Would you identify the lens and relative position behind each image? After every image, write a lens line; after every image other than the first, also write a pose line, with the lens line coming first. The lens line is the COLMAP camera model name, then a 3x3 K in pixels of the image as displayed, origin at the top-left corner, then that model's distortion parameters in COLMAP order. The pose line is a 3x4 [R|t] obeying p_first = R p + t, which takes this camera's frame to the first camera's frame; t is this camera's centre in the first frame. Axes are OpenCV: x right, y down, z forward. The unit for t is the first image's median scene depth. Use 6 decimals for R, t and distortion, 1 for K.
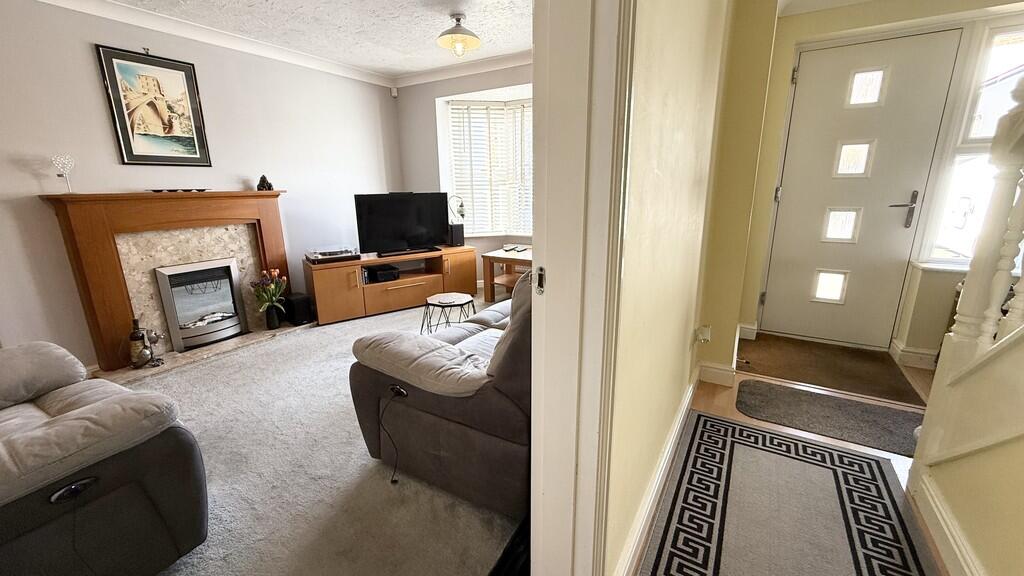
lens RADIAL K [[407.0, 0, 509.2], [0, 407.0, 288.7], [0, 0, 1]] dist [0.002189, -0.000115]
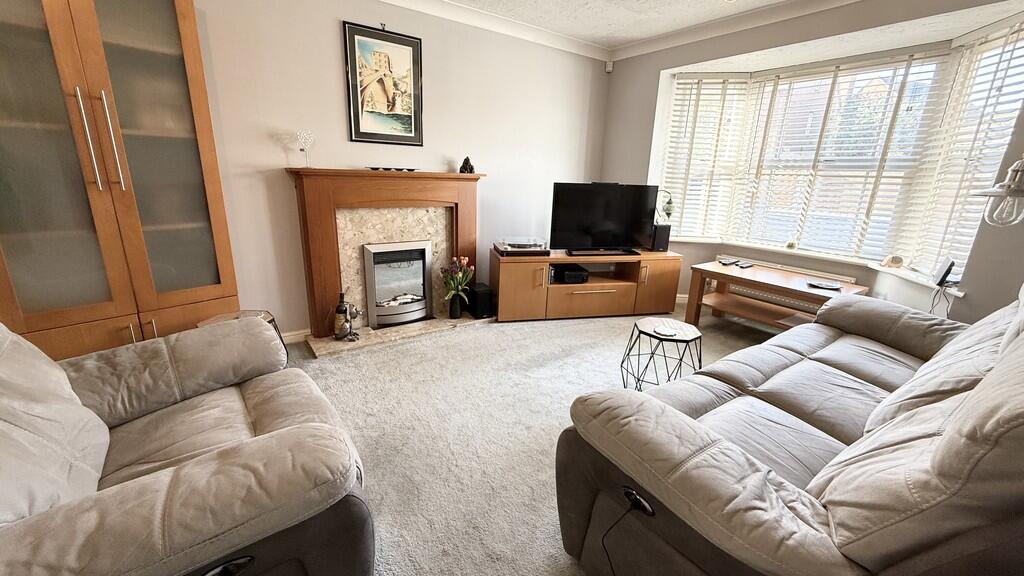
lens RADIAL K [[407.0, 0, 512.4], [0, 407.0, 288.8], [0, 0, 1]] dist [0.002189, -0.000115]
pose [[0.923712, 0.147371, -0.353606, -0.148894], [-0.139298, 0.989070, 0.048329, -0.042109], [0.356864, 0.004614, 0.934145, 0.182225]]
